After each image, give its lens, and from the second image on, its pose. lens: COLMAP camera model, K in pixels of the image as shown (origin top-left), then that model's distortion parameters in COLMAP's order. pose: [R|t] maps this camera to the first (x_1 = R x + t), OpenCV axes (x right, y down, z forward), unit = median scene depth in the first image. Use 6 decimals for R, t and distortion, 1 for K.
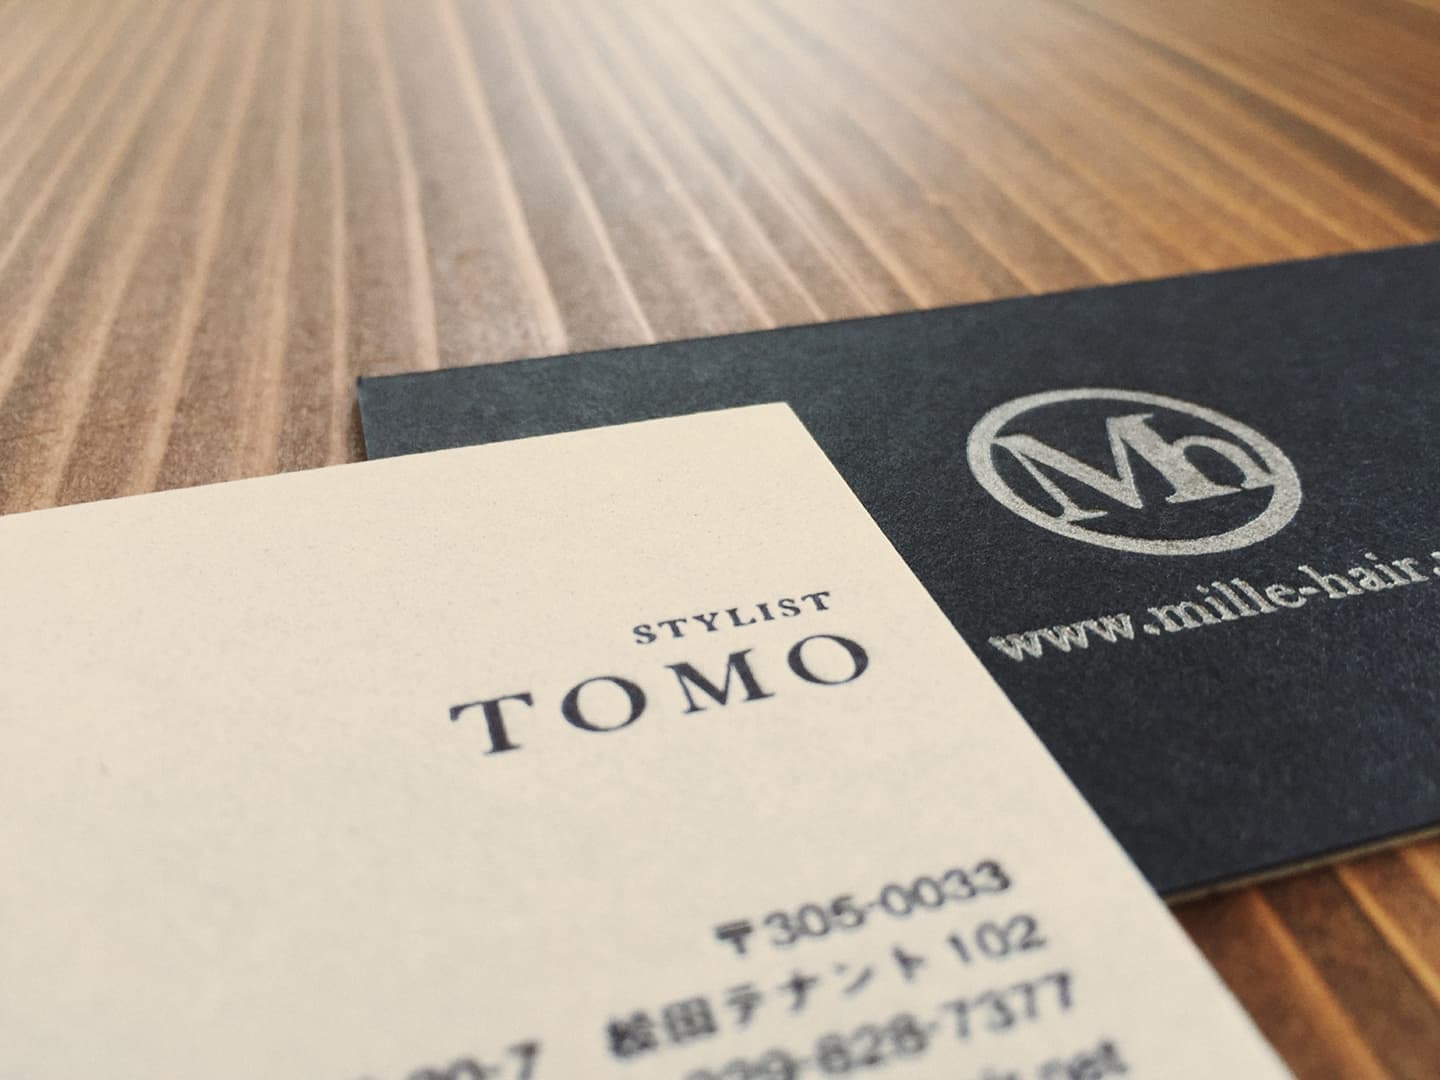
lens RADIAL K [[1304.8, 0, 720.0], [0, 1304.8, 540.0], [0, 0, 1]] dist [0.092033, -0.190460]
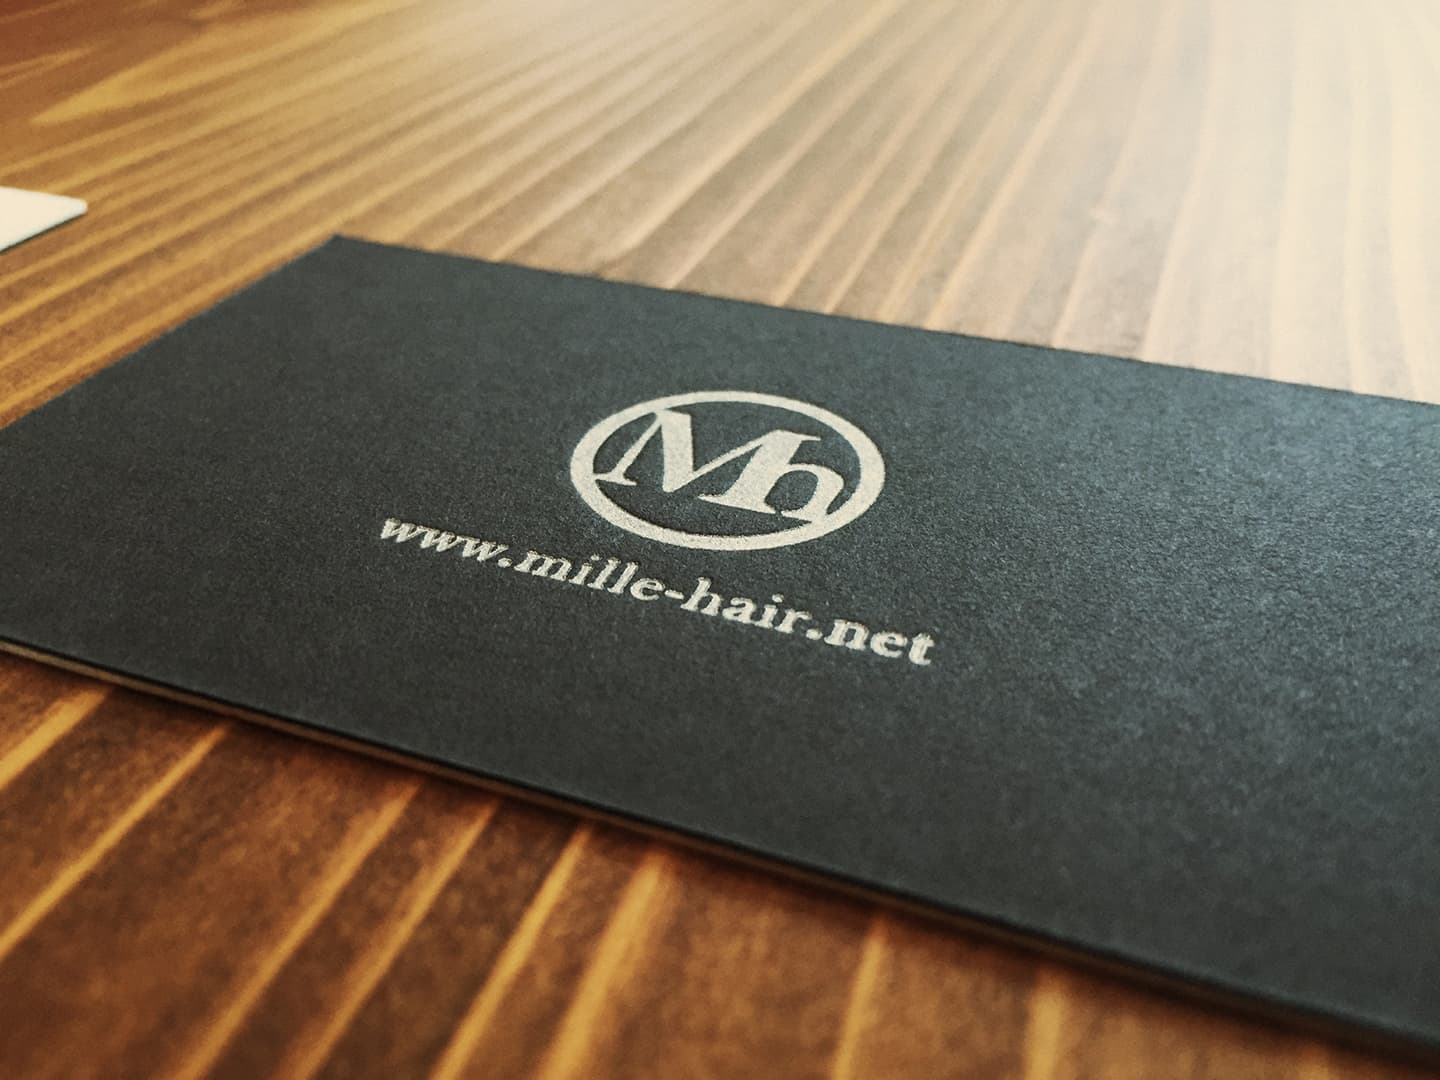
lens RADIAL K [[1304.8, 0, 720.0], [0, 1304.8, 540.0], [0, 0, 1]] dist [0.092033, -0.190460]
pose [[0.786514, 0.355482, -0.505004, 0.933632], [-0.318372, 0.934078, 0.161671, -0.182817], [0.529184, 0.033623, 0.847841, 0.051191]]
